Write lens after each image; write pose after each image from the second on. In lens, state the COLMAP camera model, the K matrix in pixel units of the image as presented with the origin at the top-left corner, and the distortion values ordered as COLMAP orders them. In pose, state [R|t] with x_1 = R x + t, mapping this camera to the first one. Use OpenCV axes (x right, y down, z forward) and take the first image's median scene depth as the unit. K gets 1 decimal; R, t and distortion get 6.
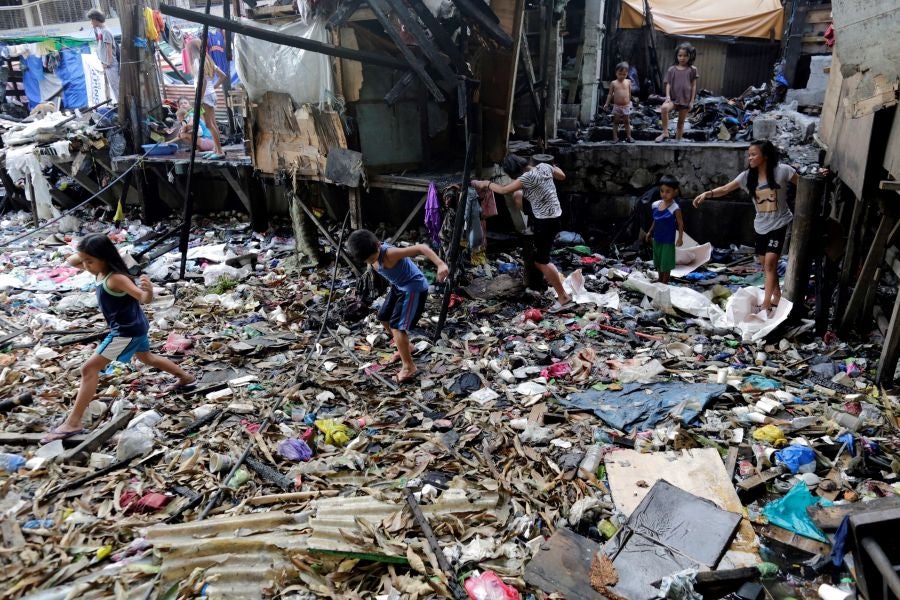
lens RADIAL K [[585.1, 0, 456.0], [0, 585.1, 303.5], [0, 0, 1]] dist [-0.060253, 0.045035]
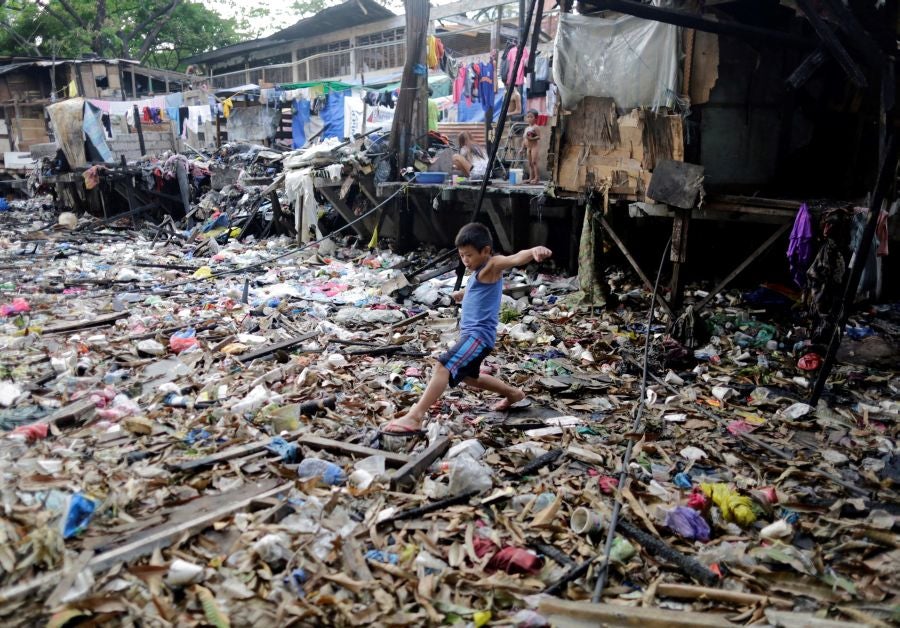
lens RADIAL K [[621.6, 0, 446.3], [0, 621.6, 318.4], [0, 0, 1]] dist [-0.028347, 0.018300]
pose [[0.941219, 0.098744, -0.323042, -0.200711], [-0.128407, 0.989120, -0.071784, 0.057484], [0.312439, 0.109046, 0.943658, 0.103203]]
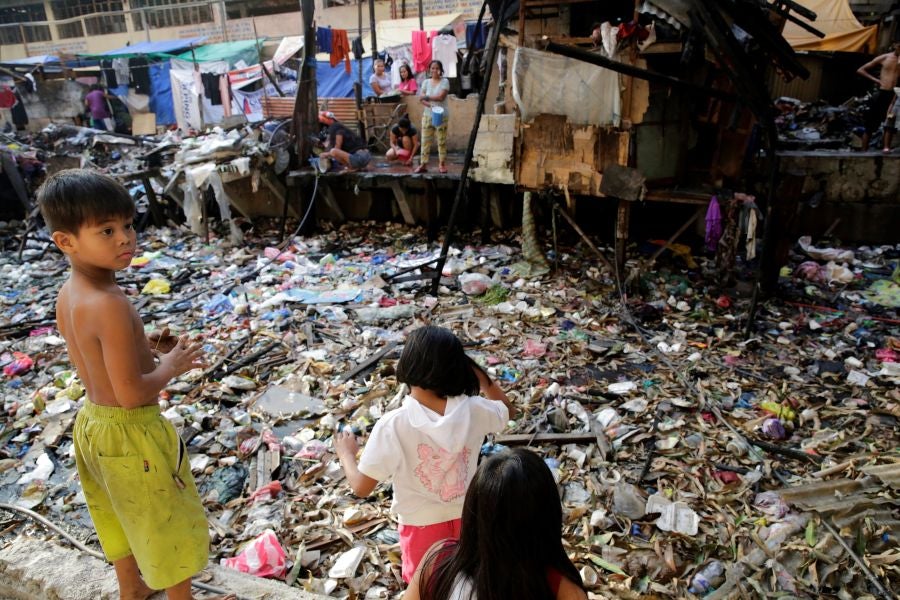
lens RADIAL K [[585.1, 0, 453.1], [0, 585.1, 297.5], [0, 0, 1]] dist [-0.060253, 0.045035]
pose [[0.997970, -0.032203, 0.054952, -0.592776], [0.032932, 0.999381, -0.012410, -0.014216], [-0.054518, 0.014195, 0.998412, -0.079829]]
